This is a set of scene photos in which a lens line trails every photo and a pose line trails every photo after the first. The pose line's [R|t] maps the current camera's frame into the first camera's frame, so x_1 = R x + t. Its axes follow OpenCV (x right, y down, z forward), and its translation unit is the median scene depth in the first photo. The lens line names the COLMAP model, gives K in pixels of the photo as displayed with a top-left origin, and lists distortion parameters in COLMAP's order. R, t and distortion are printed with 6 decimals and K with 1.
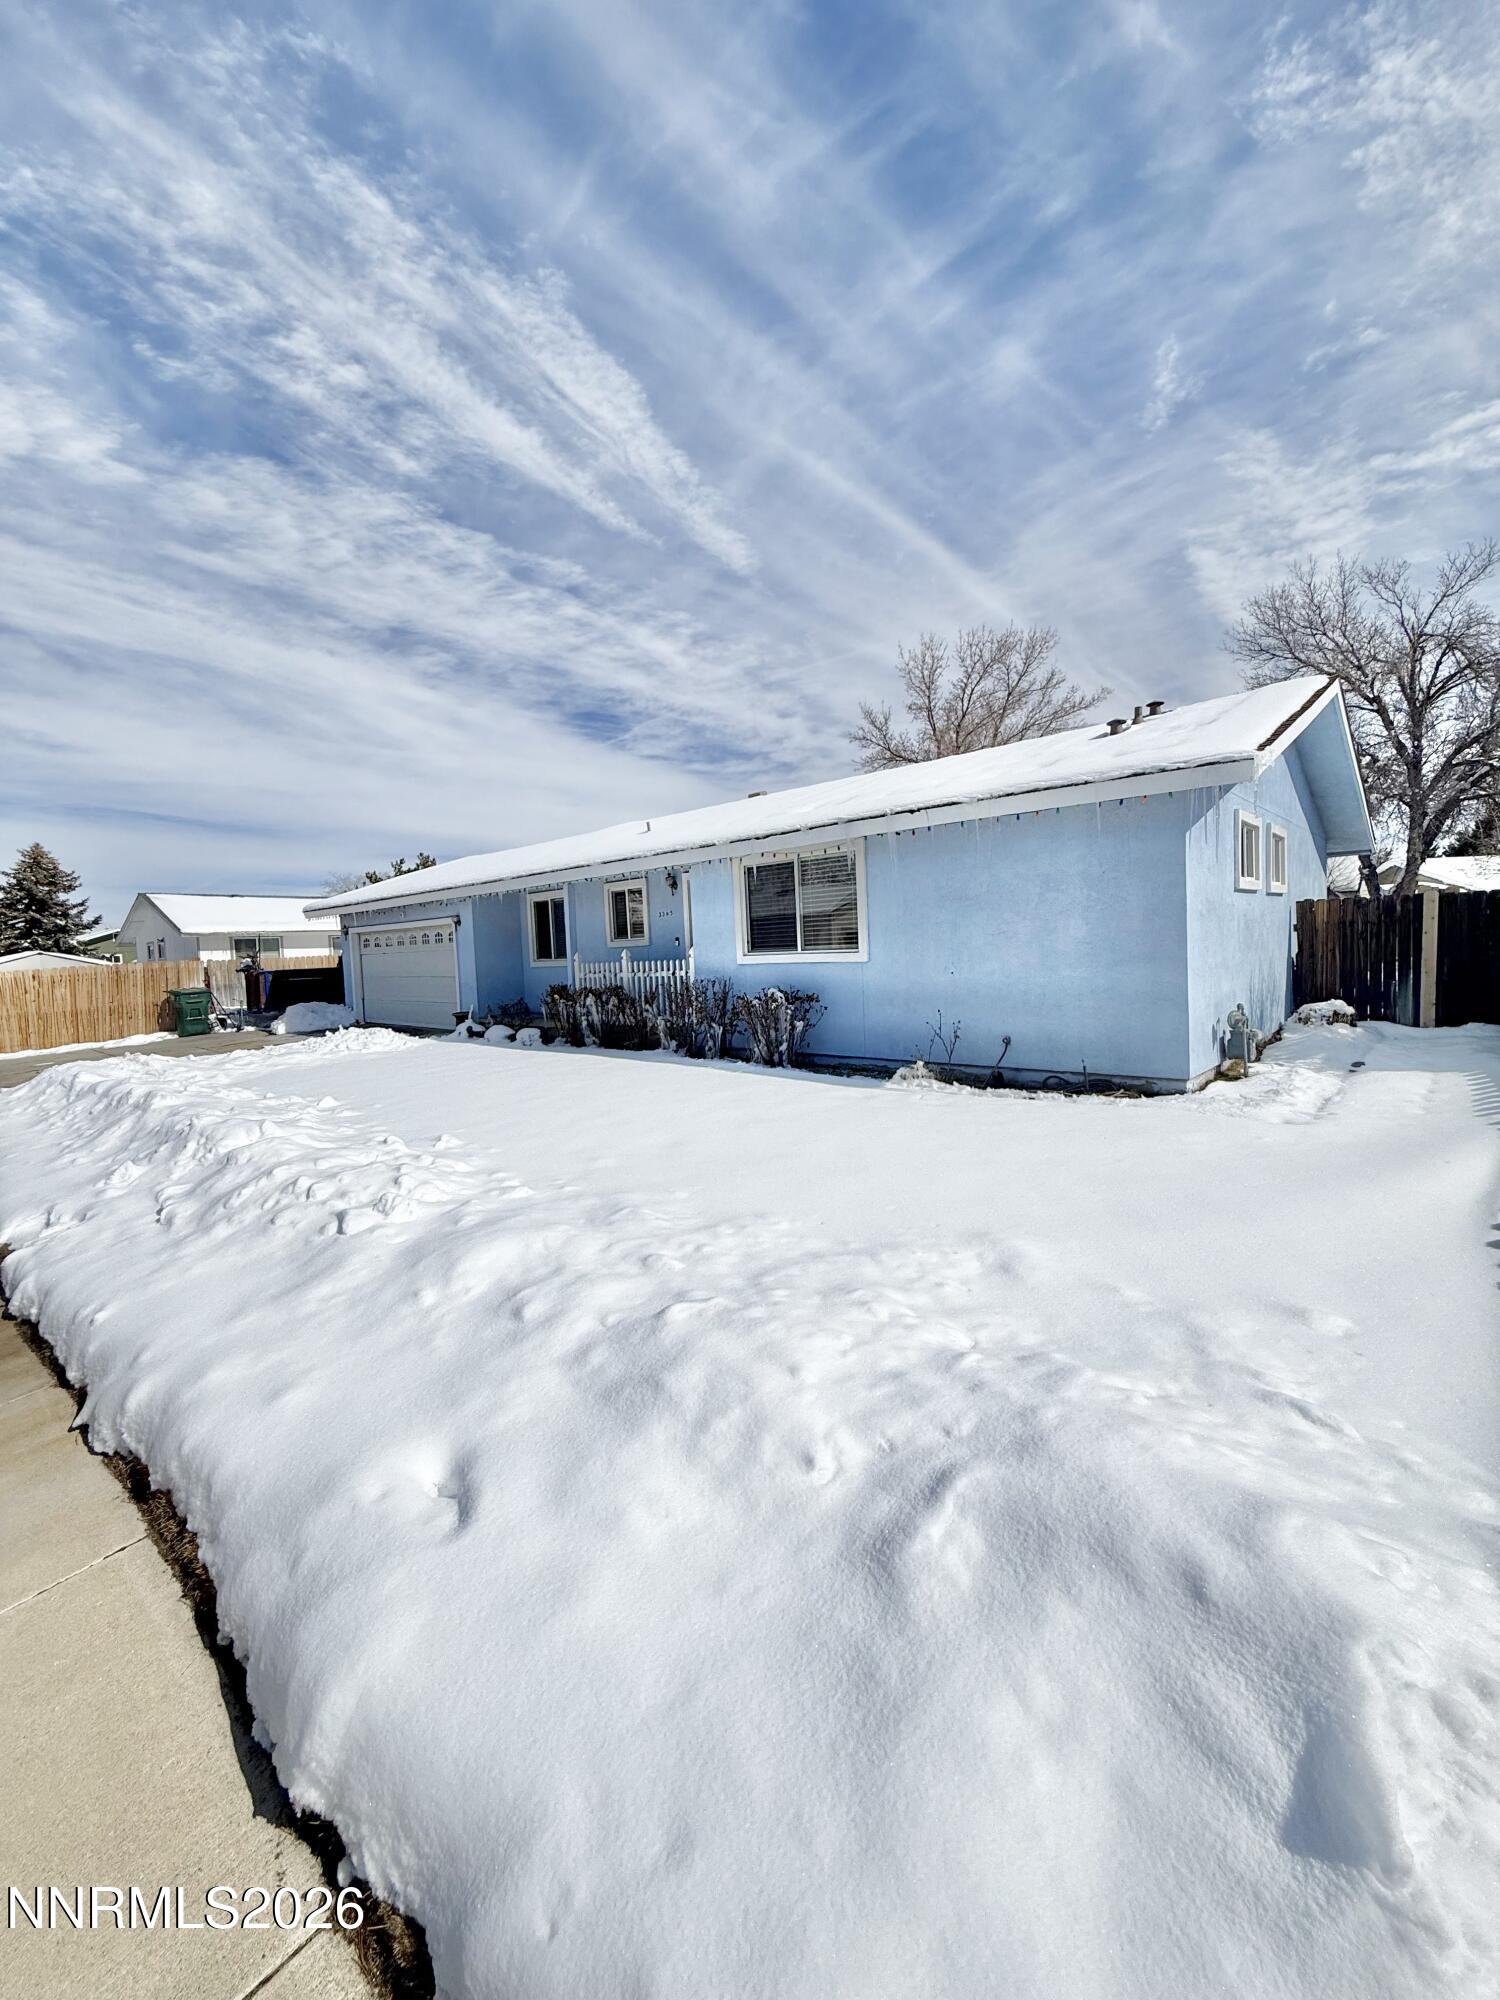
lens RADIAL K [[807.1, 0, 751.4], [0, 807.1, 1005.2], [0, 0, 1]] dist [-0.003313, -0.000527]
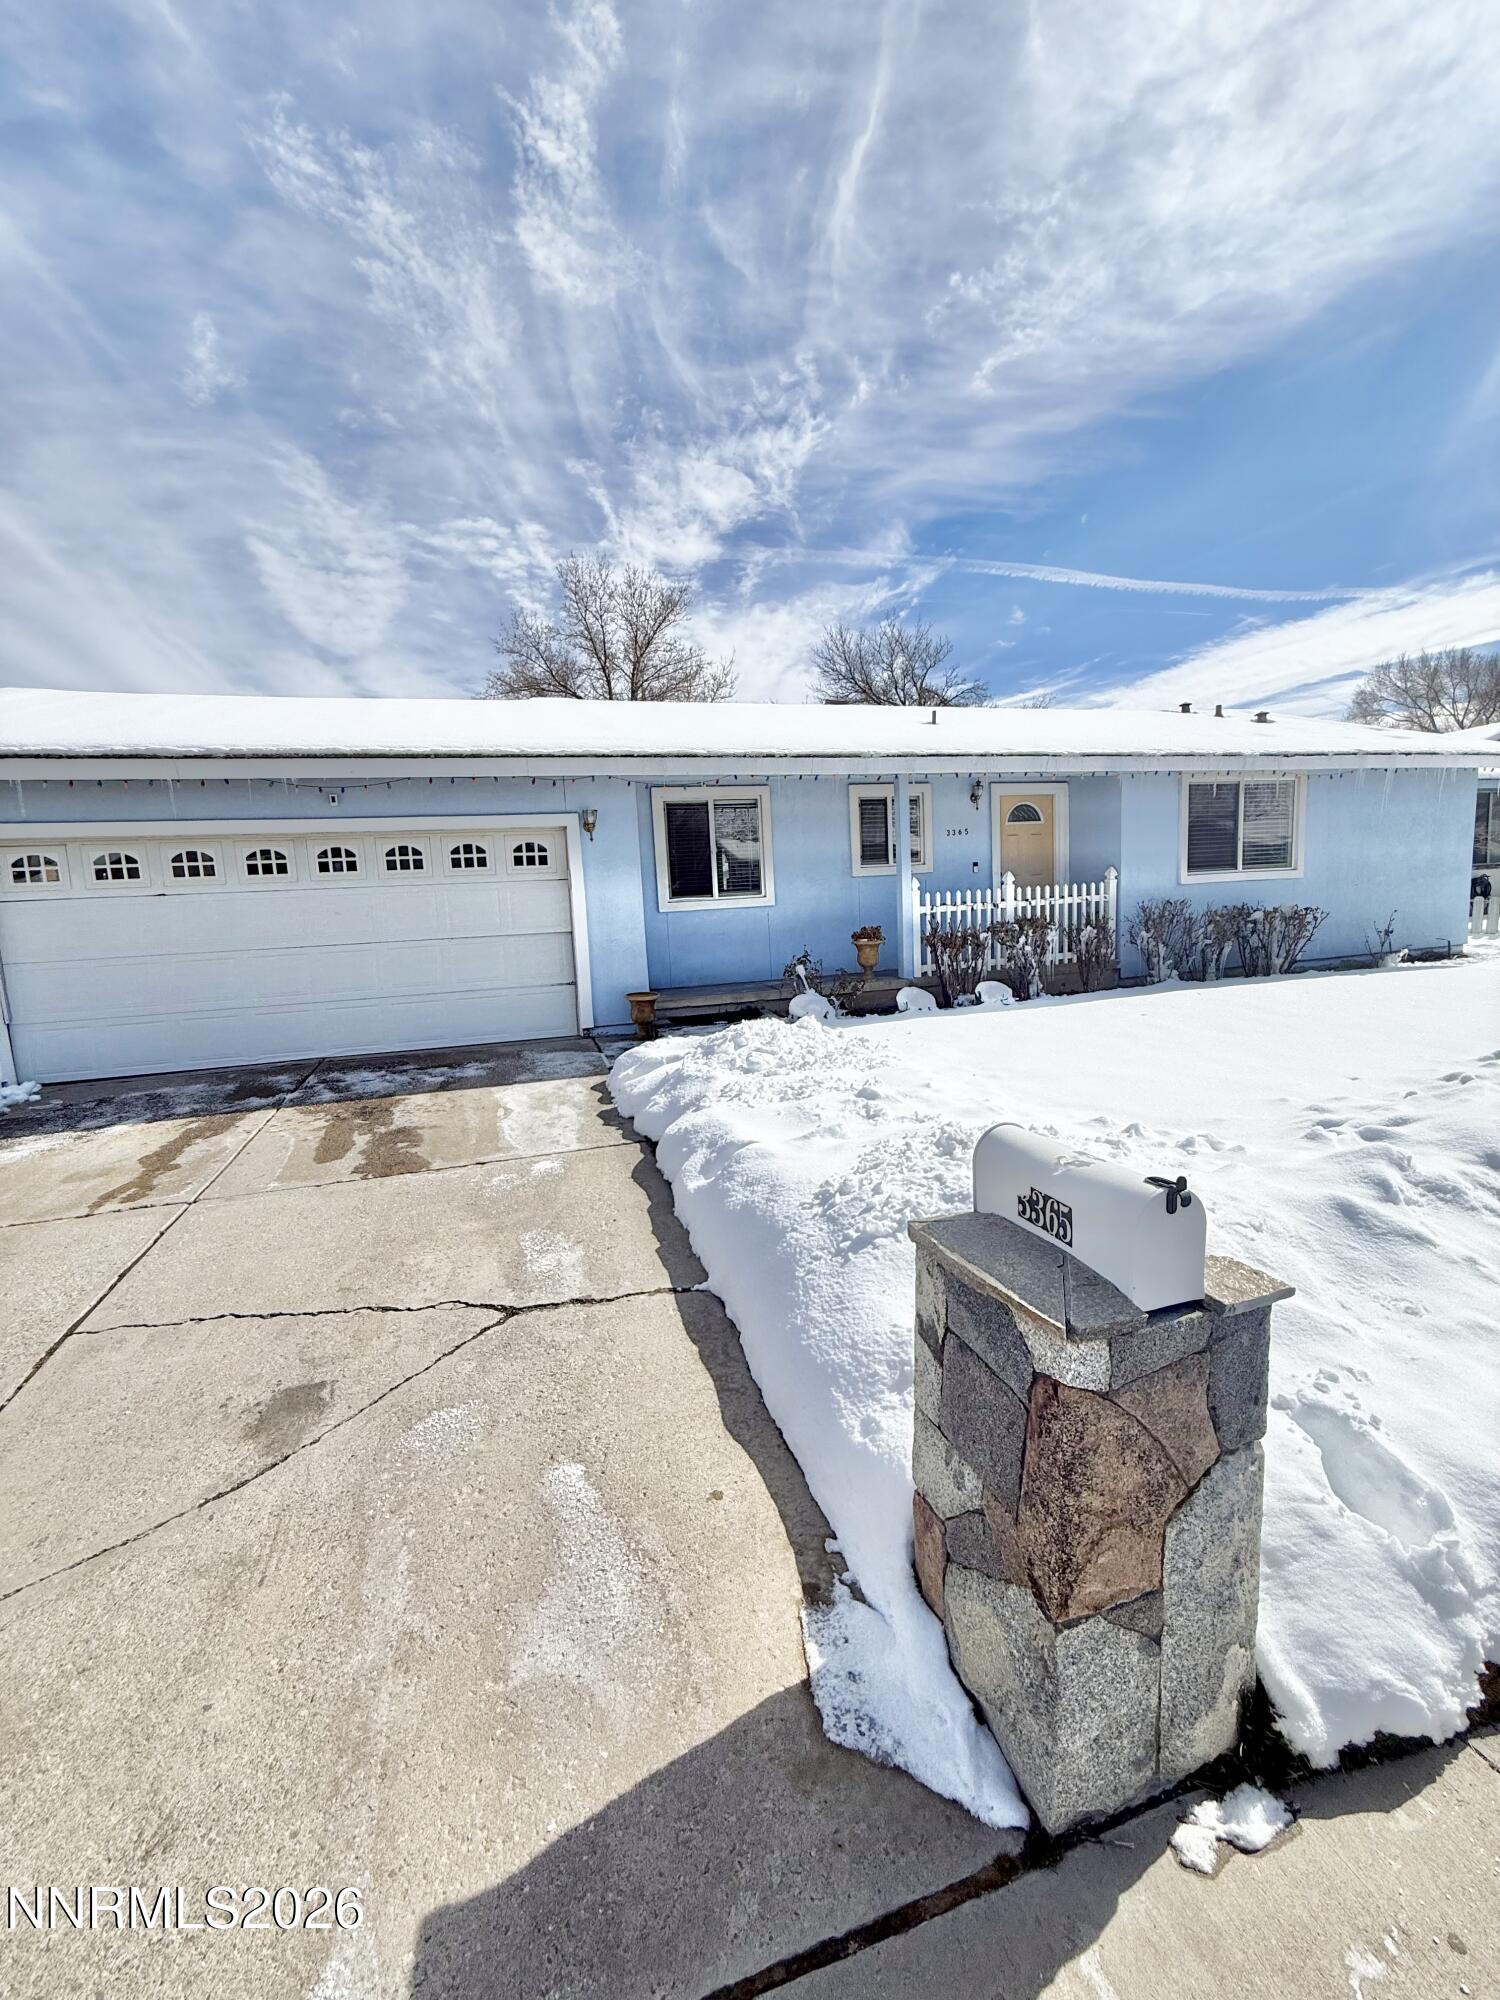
lens RADIAL K [[807.1, 0, 718.7], [0, 807.1, 963.7], [0, 0, 1]] dist [-0.003313, -0.000527]
pose [[0.498471, -0.055420, 0.865133, -0.827055], [0.094426, 0.995488, 0.009364, -0.012608], [-0.861748, 0.077024, 0.501455, 0.730505]]
